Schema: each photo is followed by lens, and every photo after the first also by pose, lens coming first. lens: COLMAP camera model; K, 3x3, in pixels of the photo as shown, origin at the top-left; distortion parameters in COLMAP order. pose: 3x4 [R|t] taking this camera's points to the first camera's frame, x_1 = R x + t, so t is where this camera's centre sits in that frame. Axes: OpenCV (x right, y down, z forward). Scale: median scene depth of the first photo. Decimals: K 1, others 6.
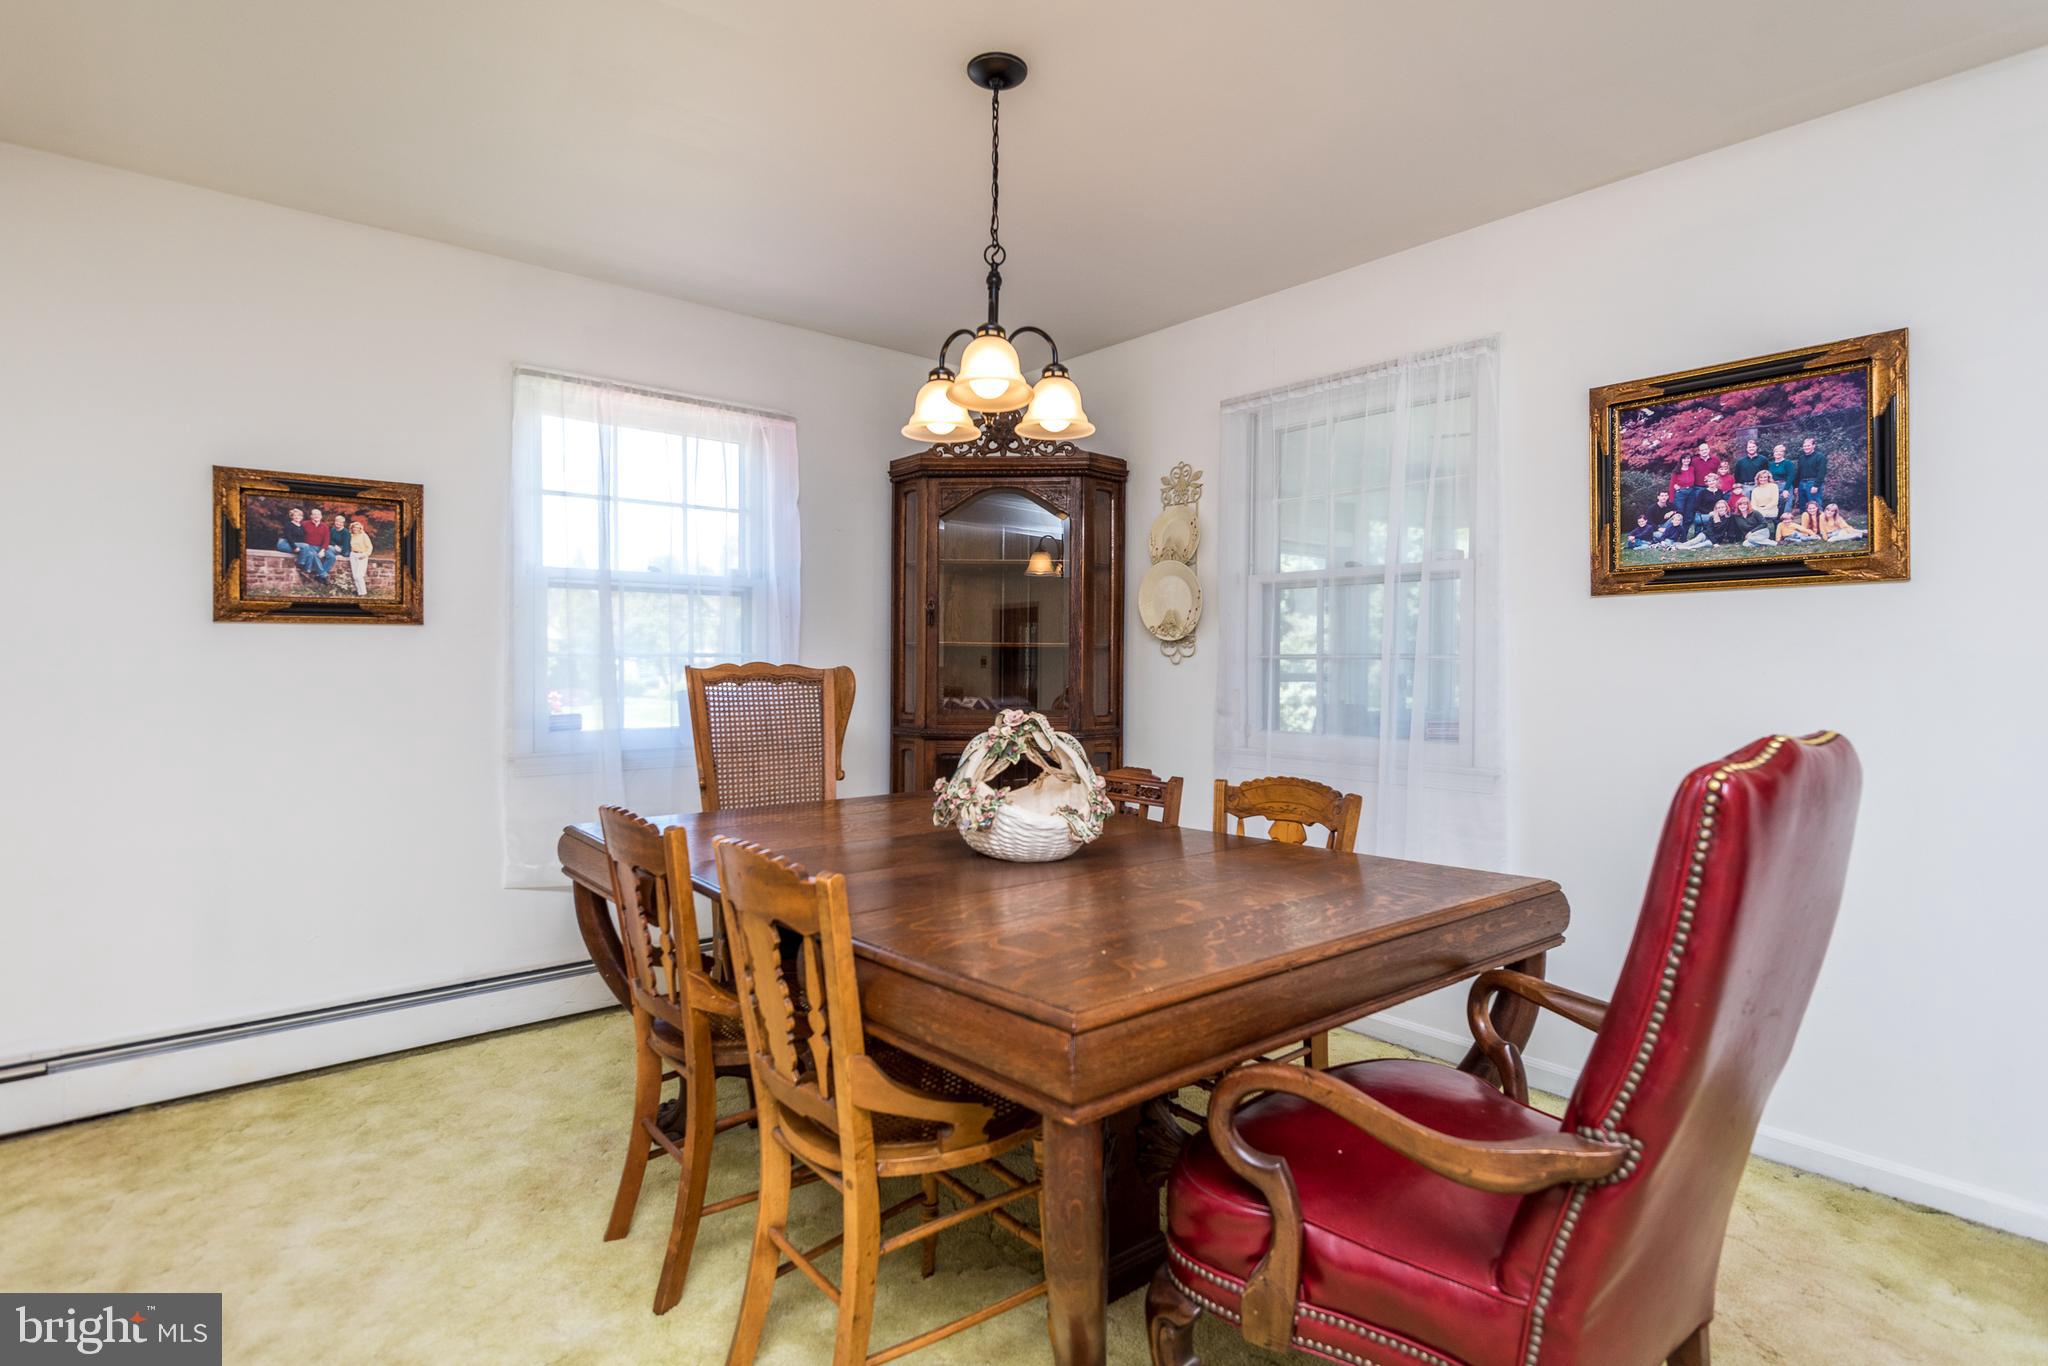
lens RADIAL K [[1060.5, 0, 1024.0], [0, 1060.5, 683.0], [0, 0, 1]] dist [0.002478, 0.000185]
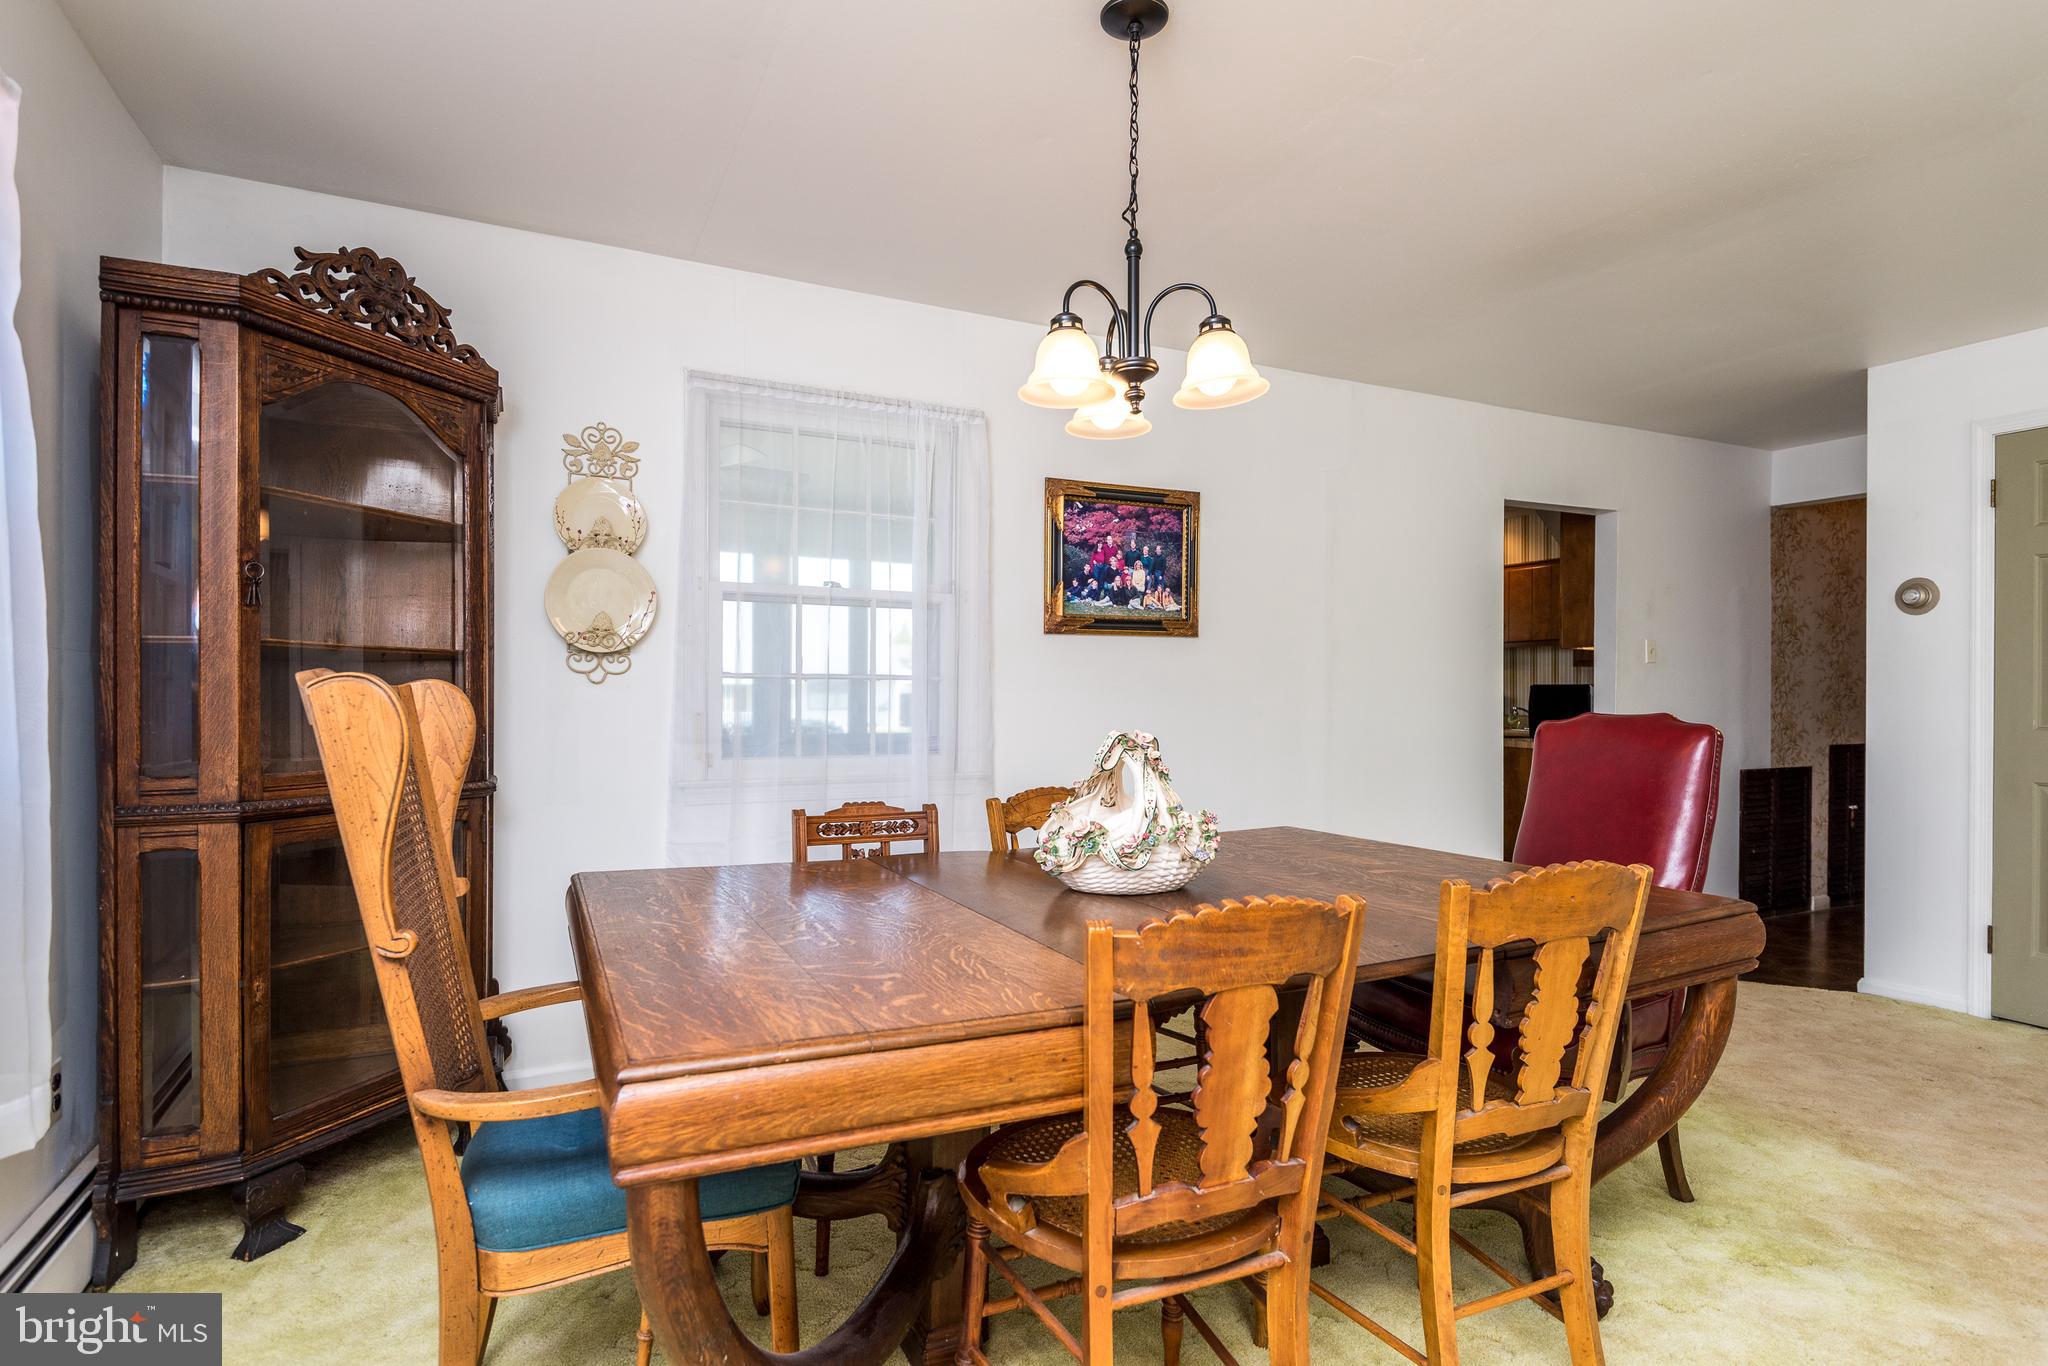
lens RADIAL K [[1060.5, 0, 1024.0], [0, 1060.5, 683.0], [0, 0, 1]] dist [0.002478, 0.000185]
pose [[0.253425, 0.006597, 0.967333, -0.788150], [0.013648, 0.999853, -0.010395, -0.007593], [-0.967259, 0.015836, 0.253297, 0.725343]]
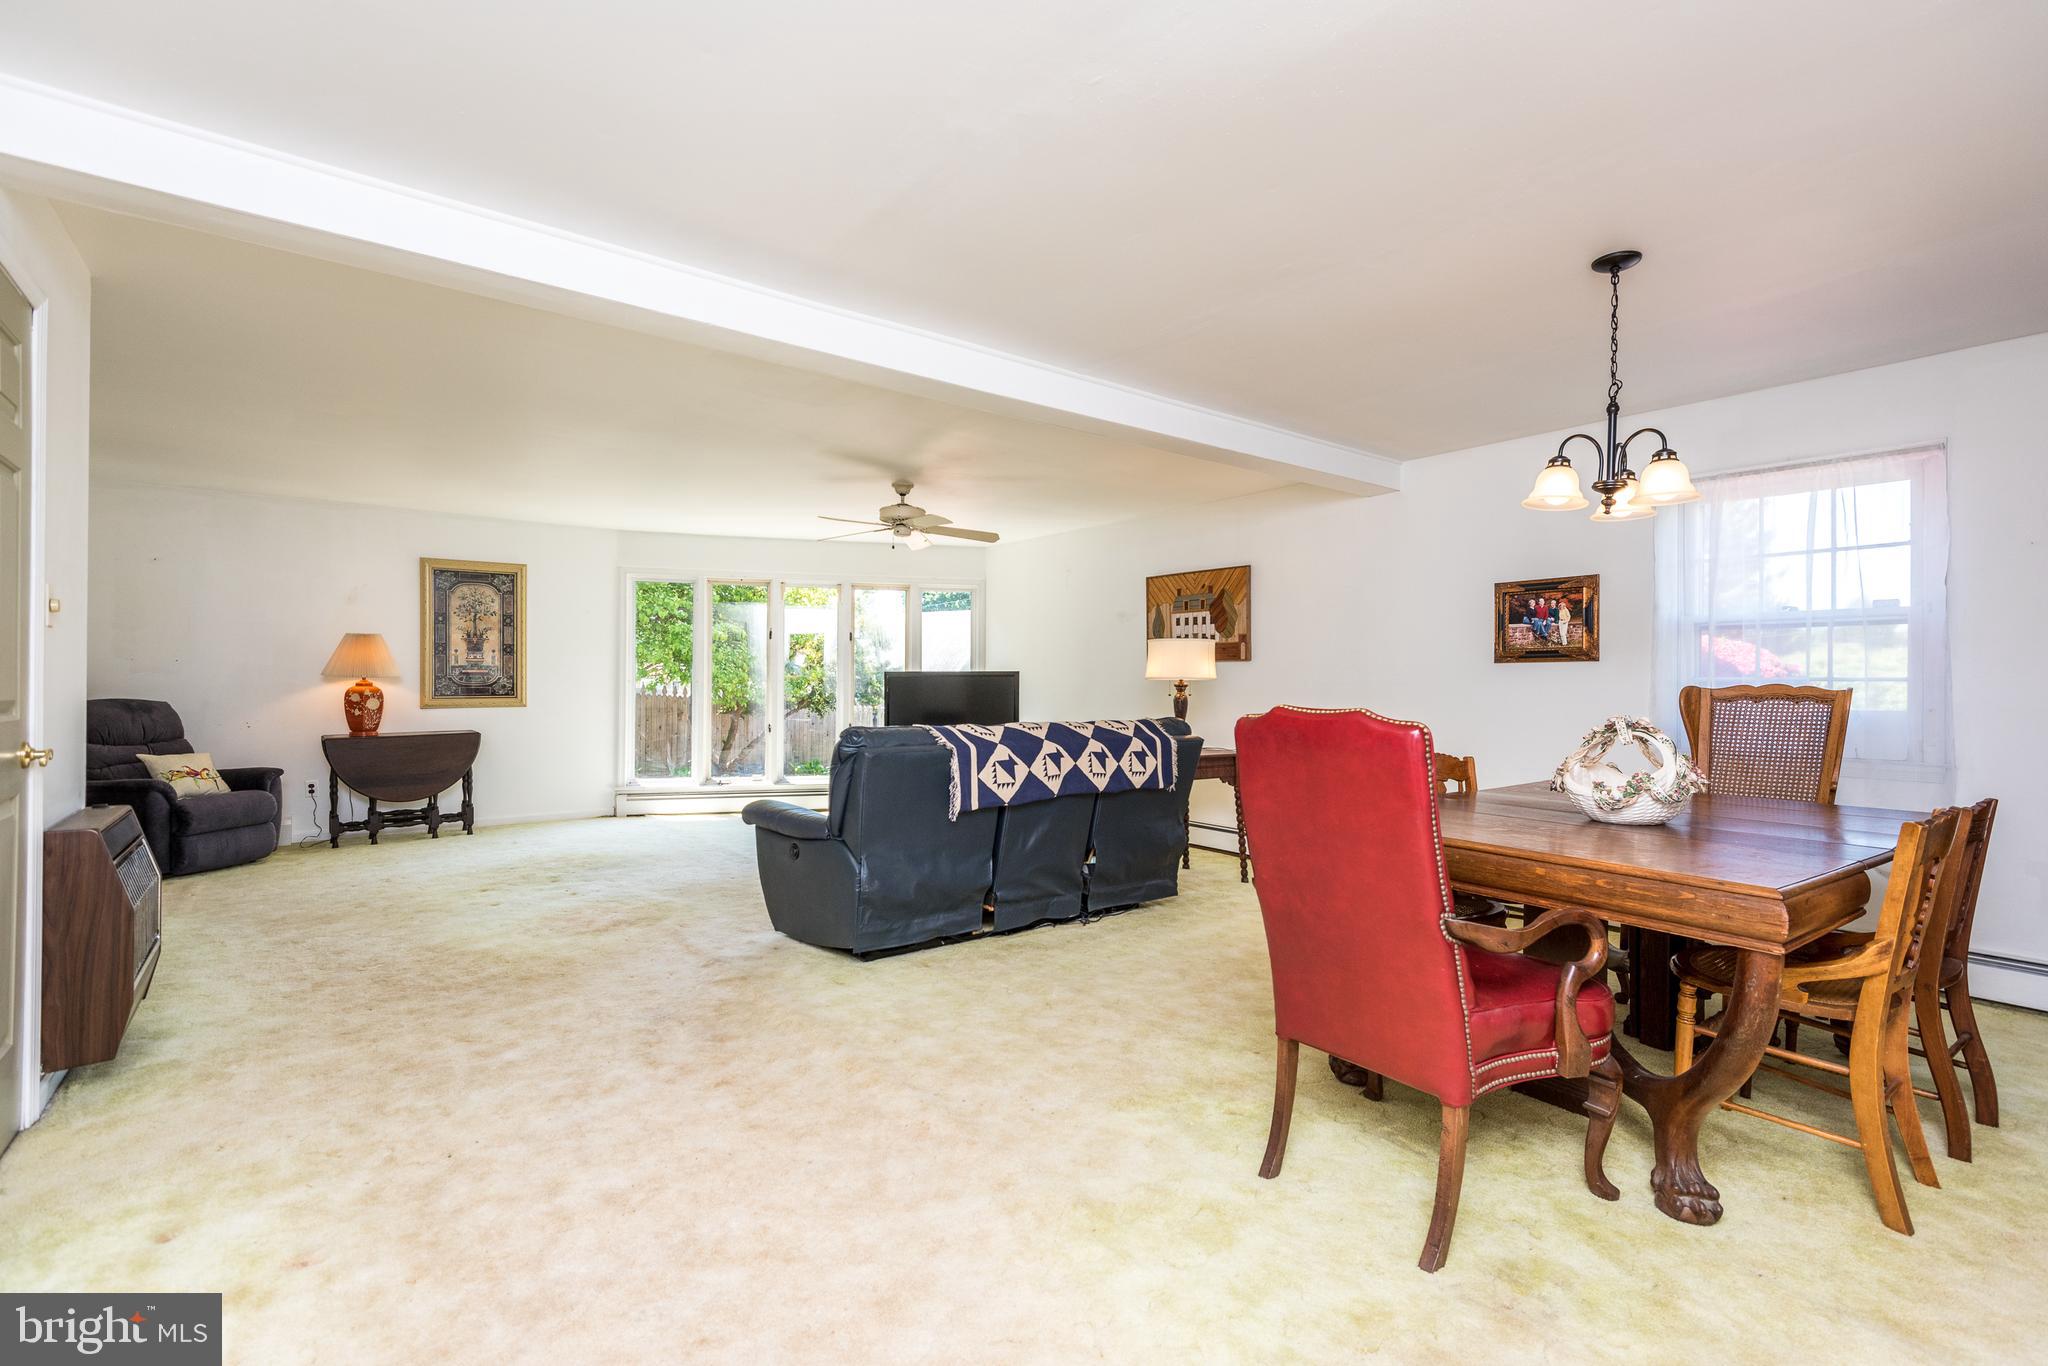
lens RADIAL K [[949.1, 0, 1024.0], [0, 949.1, 683.0], [0, 0, 1]] dist [0.035573, -0.028083]
pose [[-0.071104, -0.004853, -0.997457, 1.145074], [-0.025666, 0.999666, -0.003034, 0.006520], [0.997139, 0.025385, -0.071205, 0.287037]]
